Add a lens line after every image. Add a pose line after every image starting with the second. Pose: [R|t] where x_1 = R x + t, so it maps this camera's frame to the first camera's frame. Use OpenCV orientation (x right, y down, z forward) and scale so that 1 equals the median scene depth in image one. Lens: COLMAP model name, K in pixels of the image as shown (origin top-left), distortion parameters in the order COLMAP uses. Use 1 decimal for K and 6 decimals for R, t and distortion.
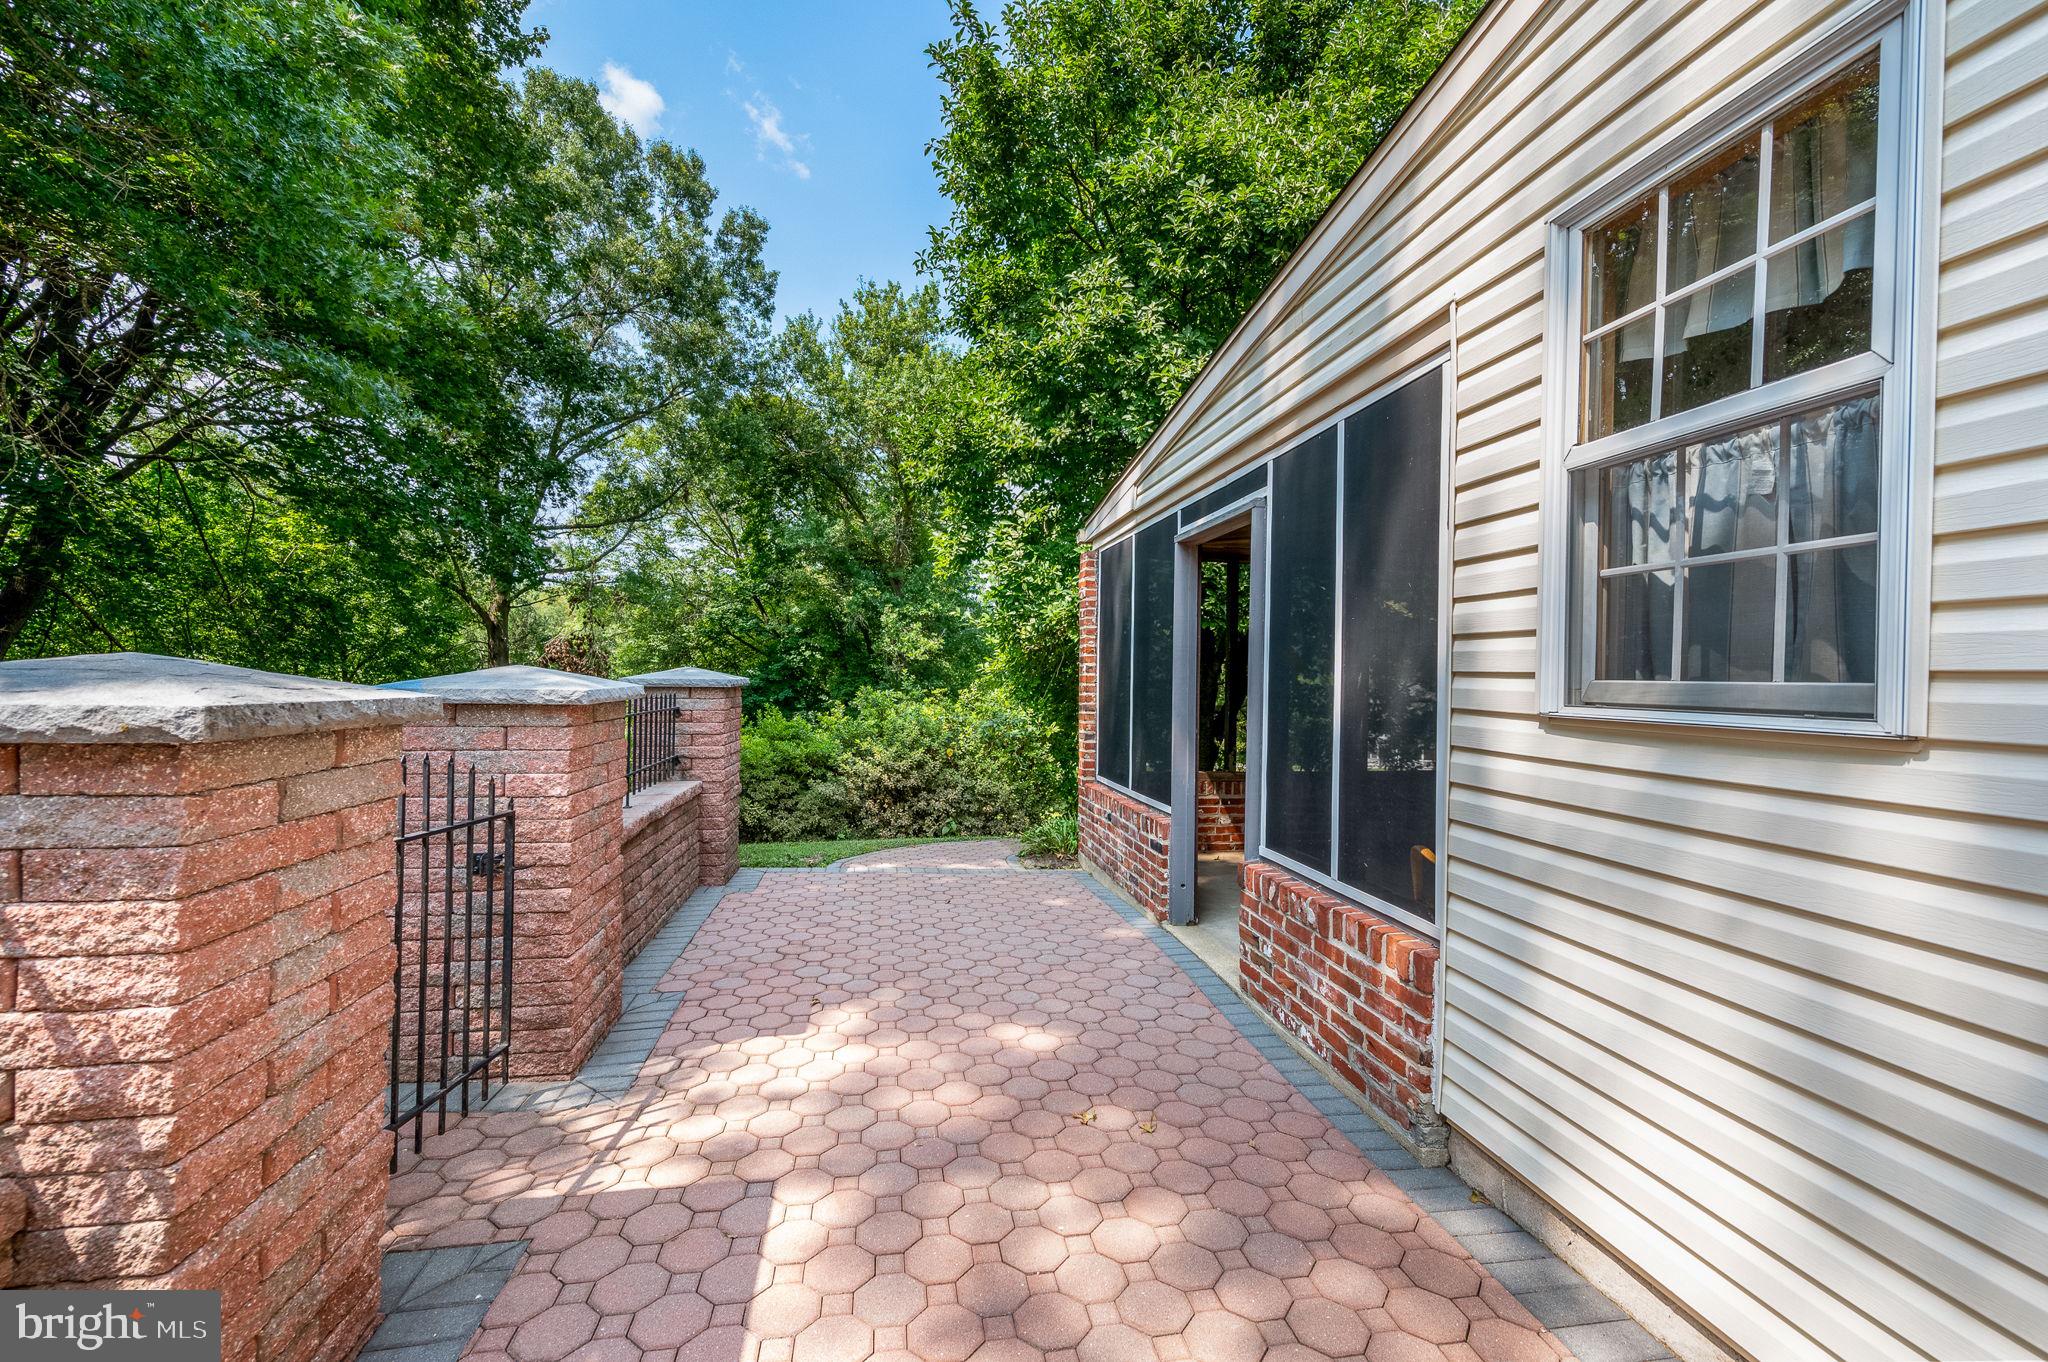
lens RADIAL K [[841.0, 0, 1029.9], [0, 841.0, 675.0], [0, 0, 1]] dist [-0.000126, -0.000020]
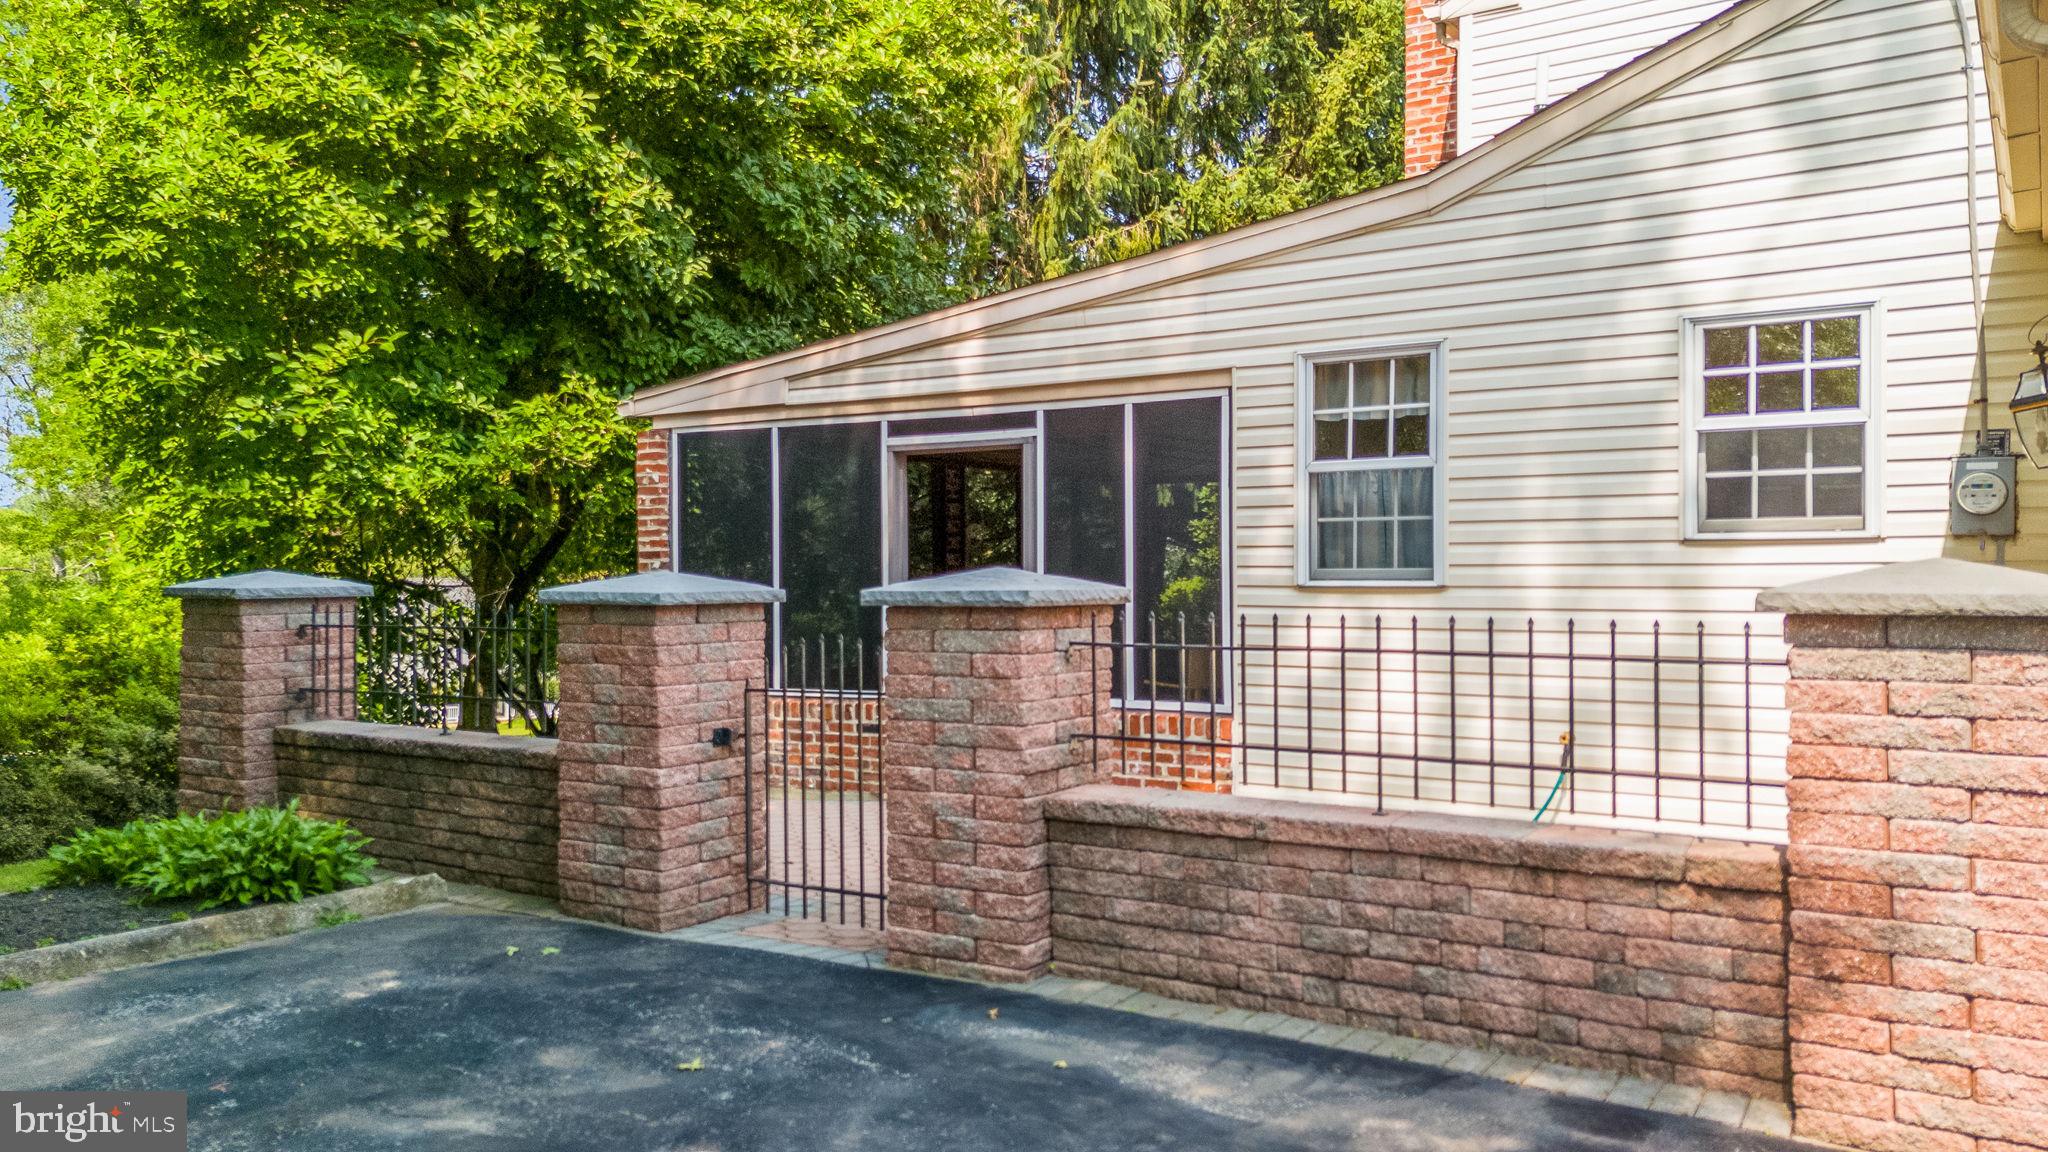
lens RADIAL K [[1455.9, 0, 1031.7], [0, 1455.9, 562.8], [0, 0, 1]] dist [0.104438, -0.089484]
pose [[0.665853, -0.009545, 0.746022, -1.883517], [0.012590, 0.999920, 0.001556, -0.017589], [-0.745977, 0.008356, 0.665919, -0.693885]]
